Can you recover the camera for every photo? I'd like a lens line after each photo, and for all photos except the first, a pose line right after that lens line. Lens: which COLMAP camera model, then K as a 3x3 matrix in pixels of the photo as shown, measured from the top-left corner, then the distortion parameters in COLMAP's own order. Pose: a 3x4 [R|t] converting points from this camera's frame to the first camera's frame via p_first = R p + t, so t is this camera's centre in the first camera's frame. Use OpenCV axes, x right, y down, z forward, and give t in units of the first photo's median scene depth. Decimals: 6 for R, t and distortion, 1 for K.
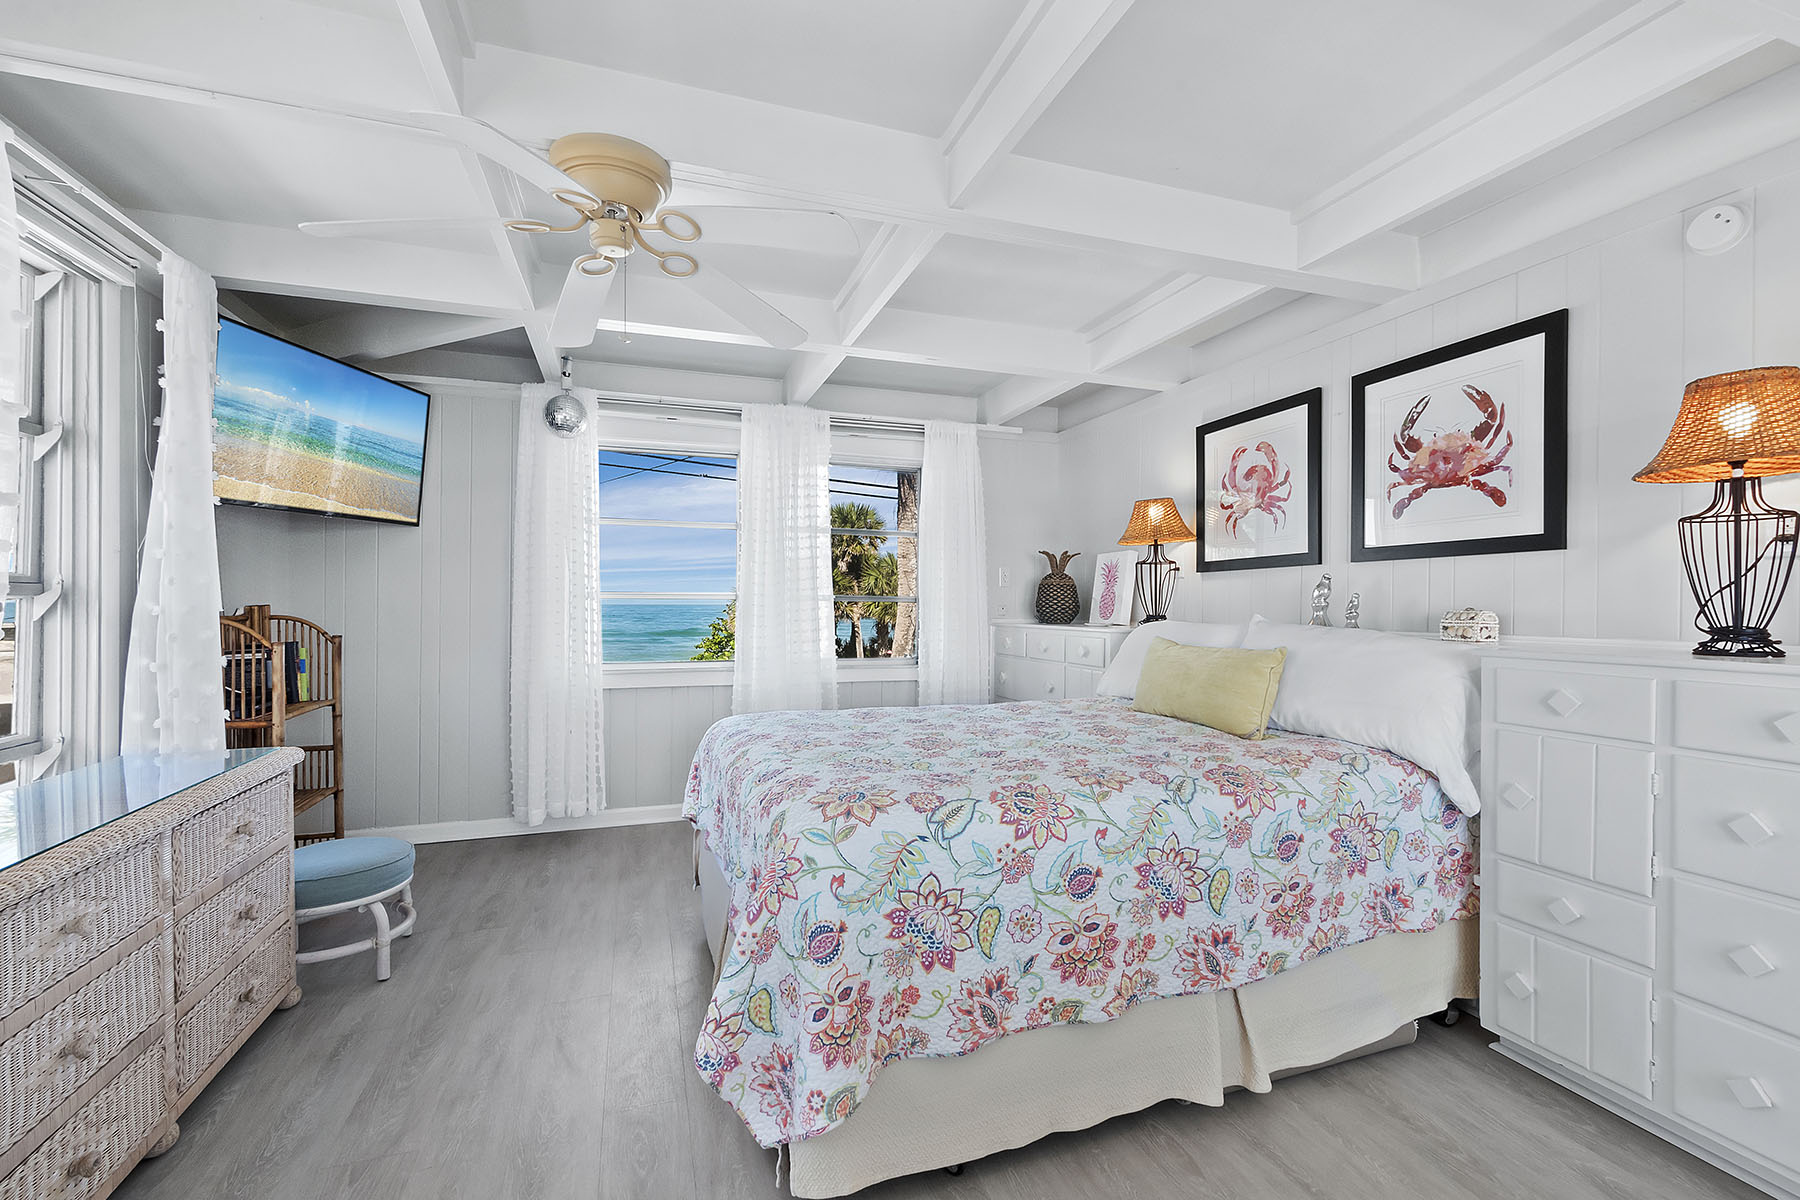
lens RADIAL K [[772.0, 0, 899.4], [0, 772.0, 602.7], [0, 0, 1]] dist [0.000295, 0.000268]
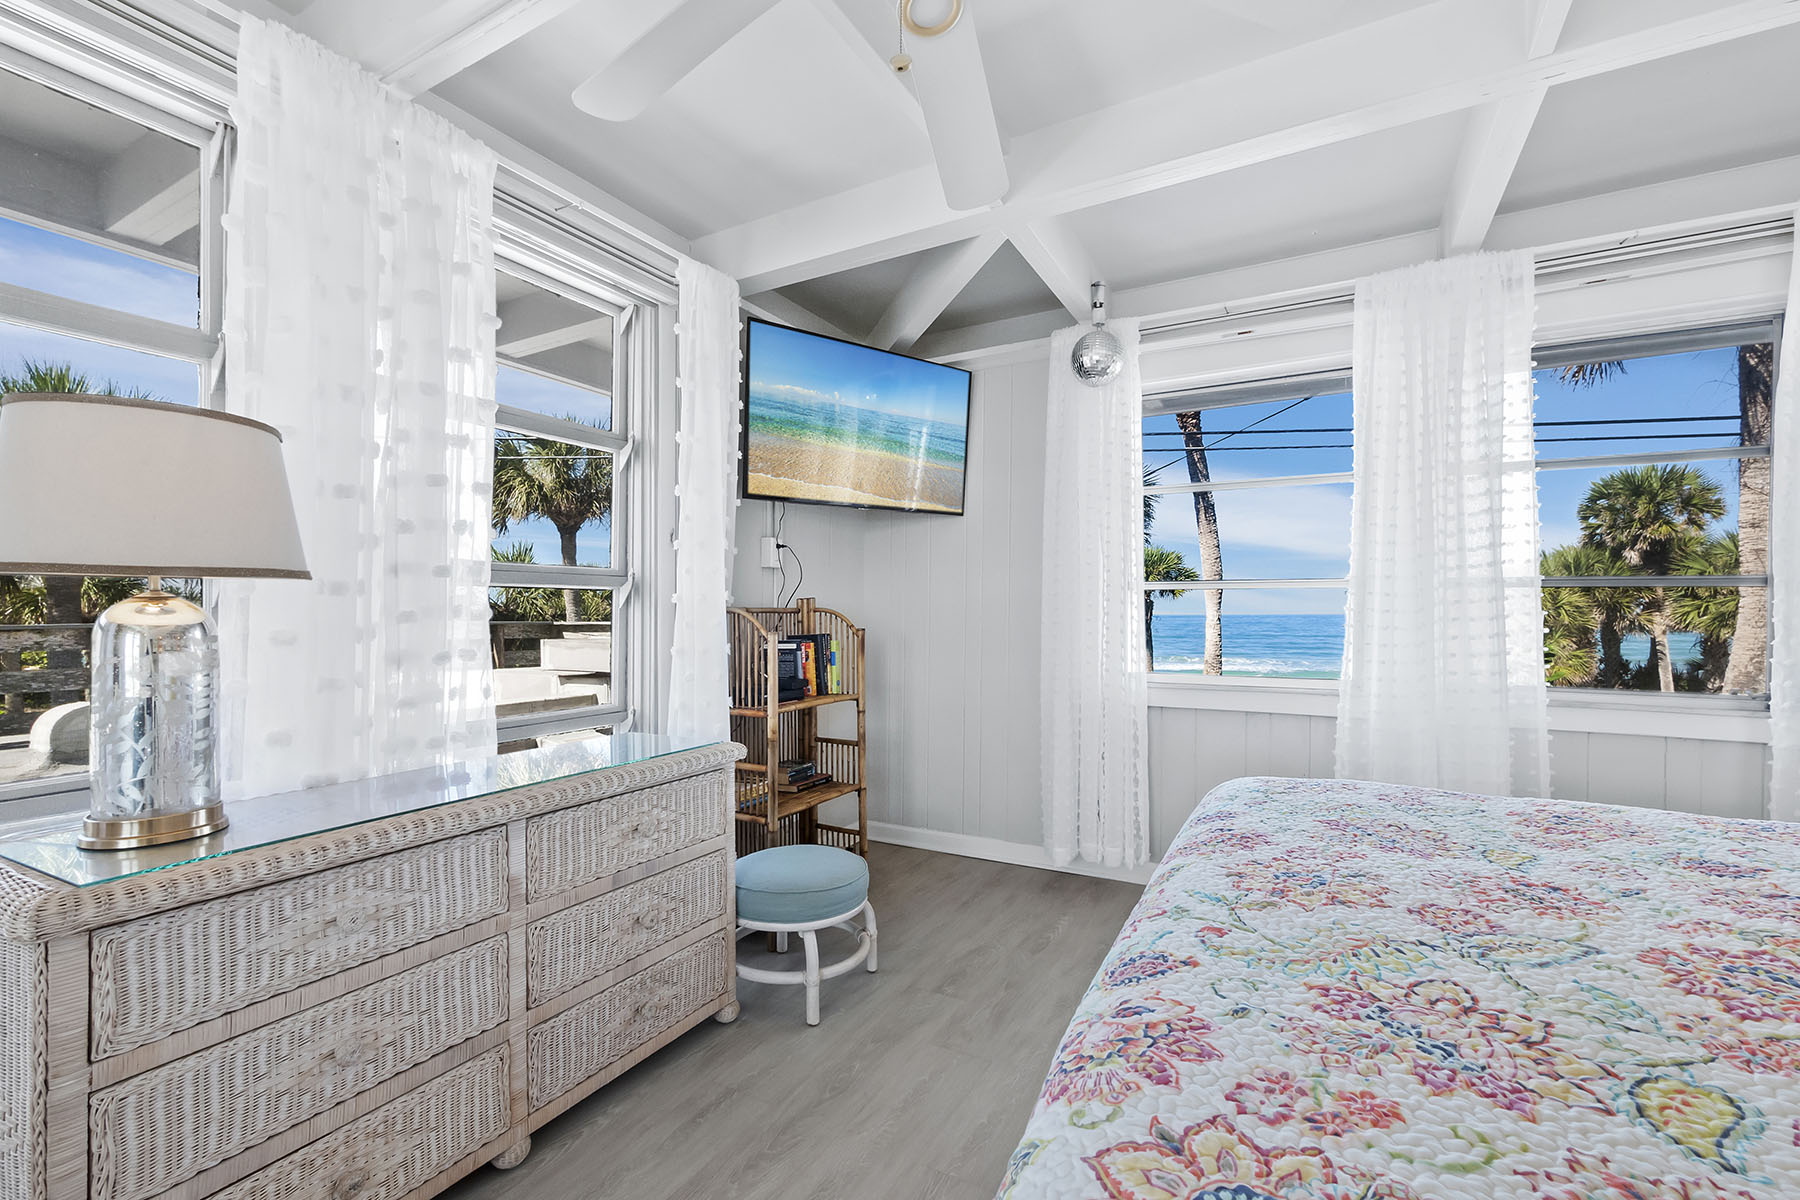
lens RADIAL K [[772.0, 0, 901.5], [0, 772.0, 619.2], [0, 0, 1]] dist [0.000295, 0.000268]
pose [[0.670037, 0.002931, -0.742322, 0.023257], [0.003089, 0.999973, 0.006736, 0.020564], [0.742321, -0.006806, 0.670010, 0.327621]]
